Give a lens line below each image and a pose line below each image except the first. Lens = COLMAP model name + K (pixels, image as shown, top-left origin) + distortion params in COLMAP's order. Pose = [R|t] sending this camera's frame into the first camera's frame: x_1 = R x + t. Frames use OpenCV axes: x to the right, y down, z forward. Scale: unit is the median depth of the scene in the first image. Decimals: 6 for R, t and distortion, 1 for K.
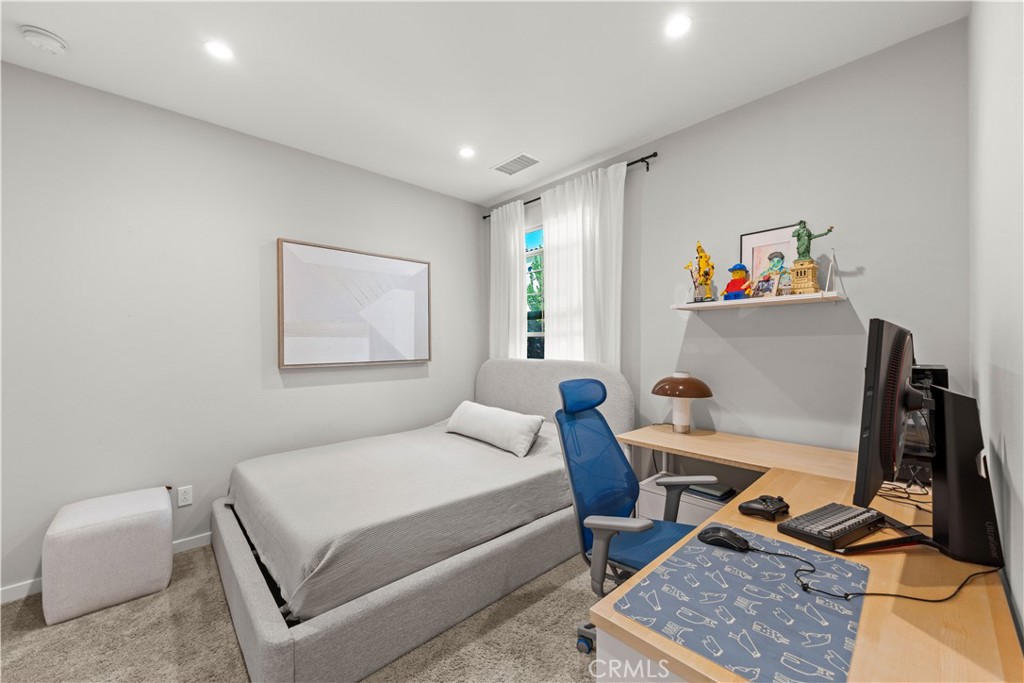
lens RADIAL K [[402.8, 0, 513.5], [0, 402.8, 340.5], [0, 0, 1]] dist [0.002155, -0.000272]
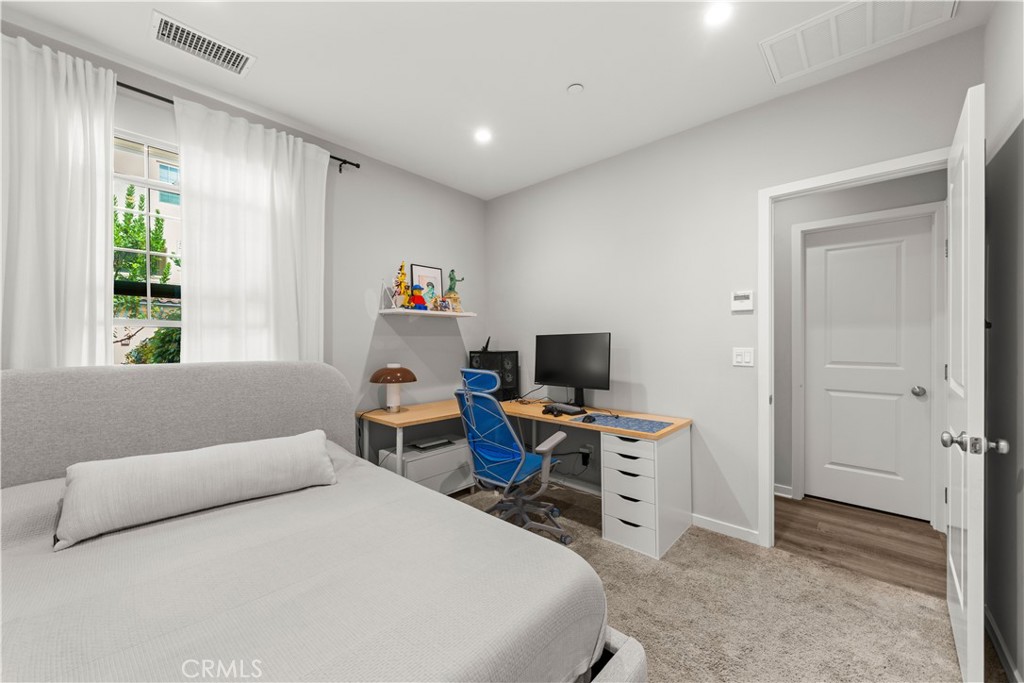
lens RADIAL K [[376.5, 0, 513.5], [0, 376.5, 343.8], [0, 0, 1]] dist [0.010968, -0.002981]
pose [[-0.080374, -0.003825, 0.996757, -0.682404], [-0.009540, 0.999950, 0.003068, 0.010238], [-0.996719, -0.009263, -0.080407, 0.645493]]
